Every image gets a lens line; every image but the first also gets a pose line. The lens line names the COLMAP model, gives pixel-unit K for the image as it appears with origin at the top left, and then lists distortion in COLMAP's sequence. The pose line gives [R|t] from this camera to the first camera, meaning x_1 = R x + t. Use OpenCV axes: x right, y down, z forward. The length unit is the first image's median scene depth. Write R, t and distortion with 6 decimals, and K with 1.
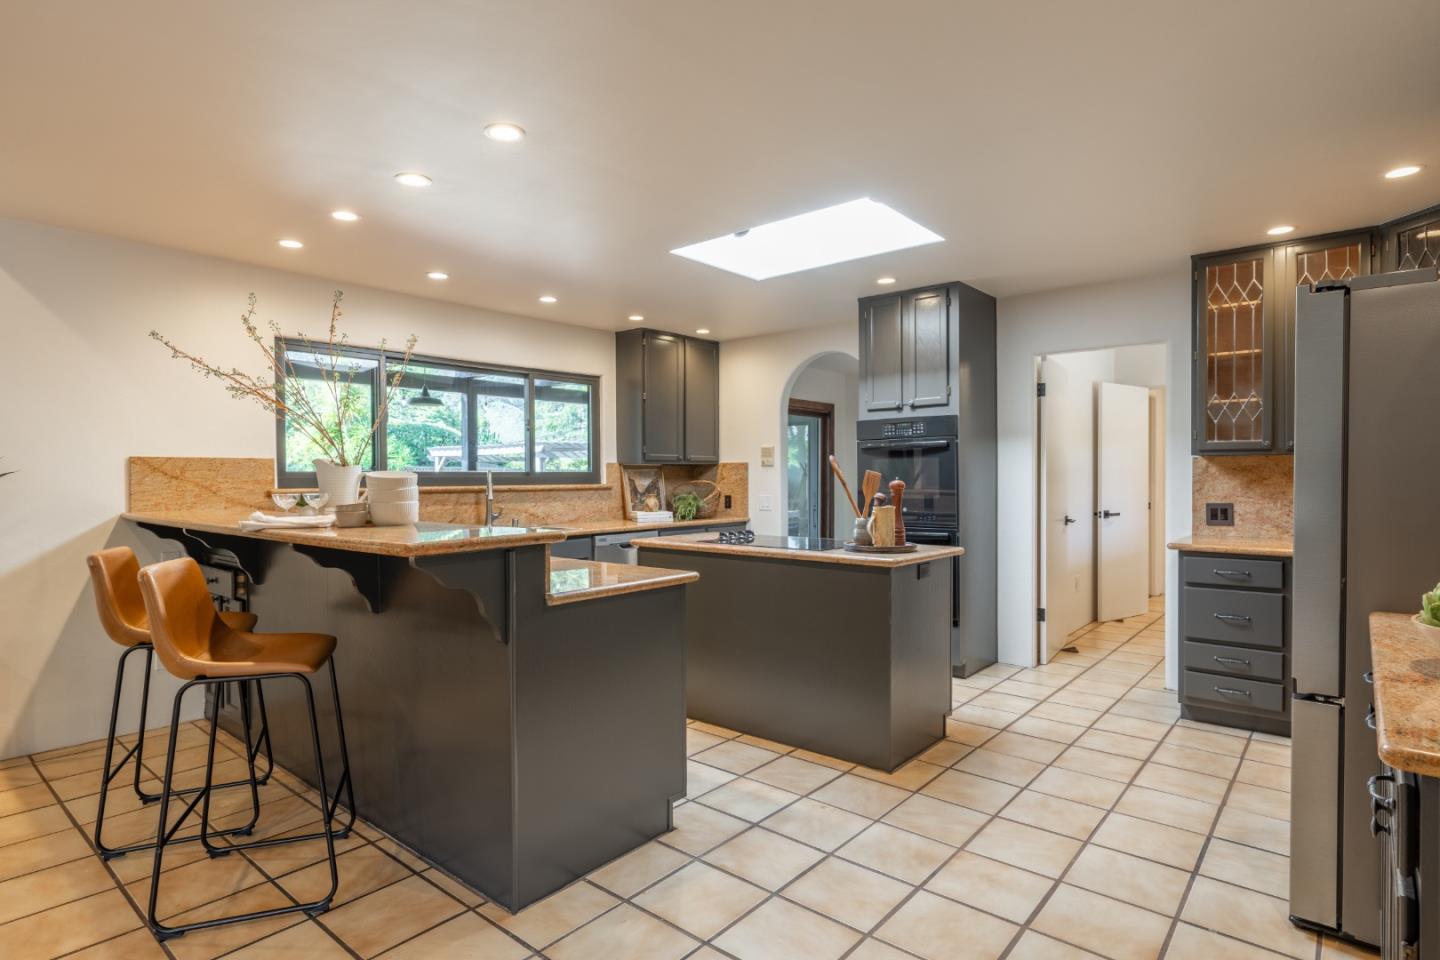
lens RADIAL K [[732.4, 0, 720.9], [0, 732.4, 483.2], [0, 0, 1]] dist [0.002301, -0.000007]
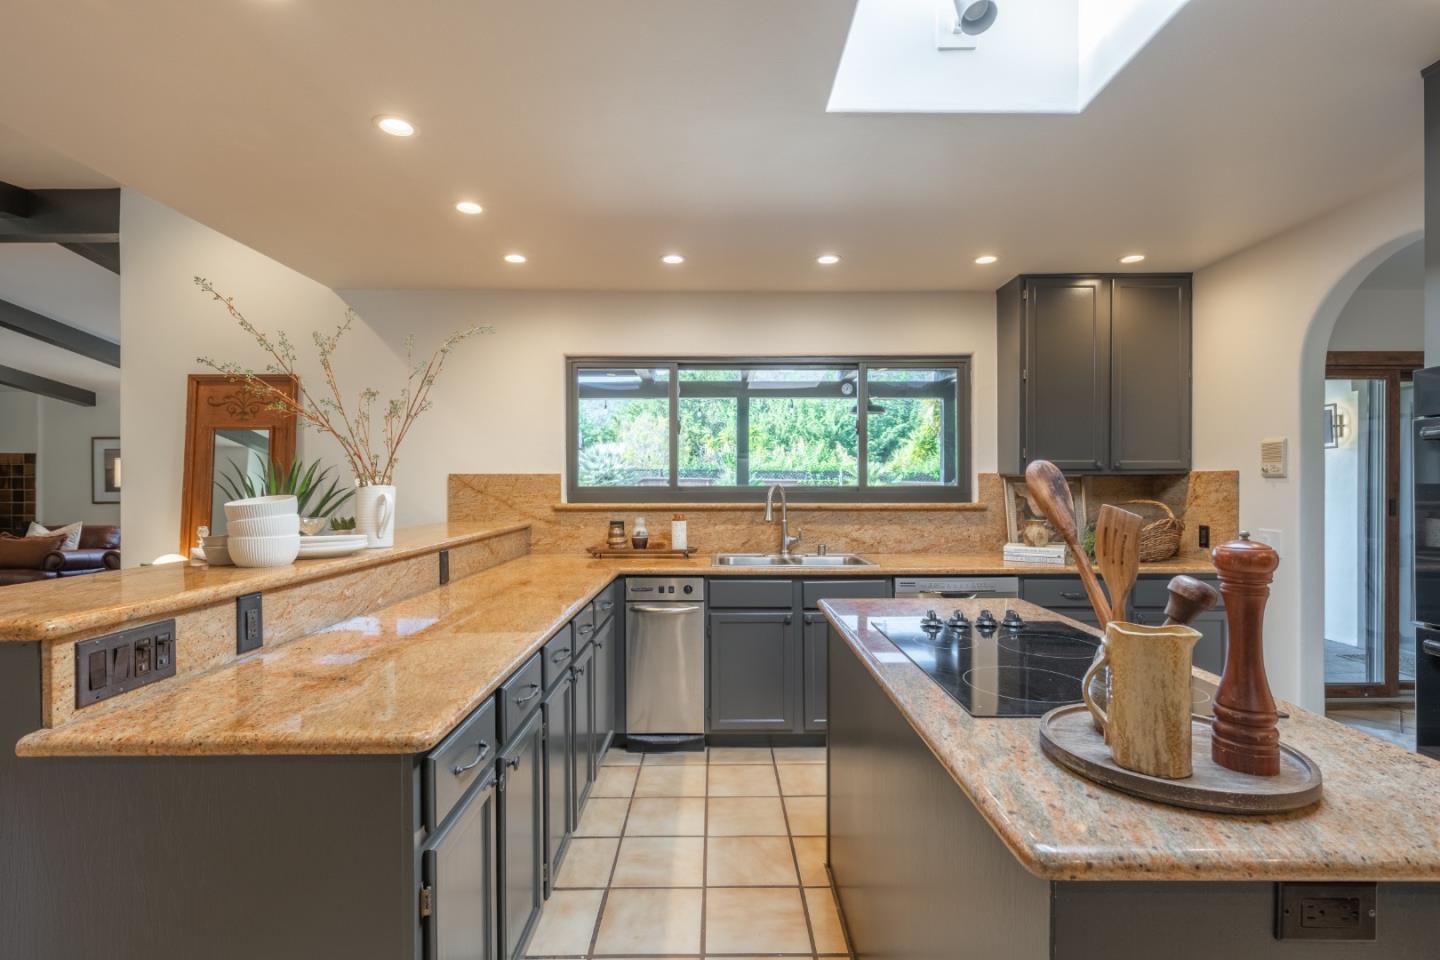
lens RADIAL K [[664.7, 0, 714.1], [0, 664.7, 486.9], [0, 0, 1]] dist [-0.007068, 0.000910]
pose [[0.647737, 0.007714, -0.761825, 0.177784], [-0.010141, 0.999947, 0.001503, -0.013127], [0.761796, 0.006752, 0.647782, 0.384389]]
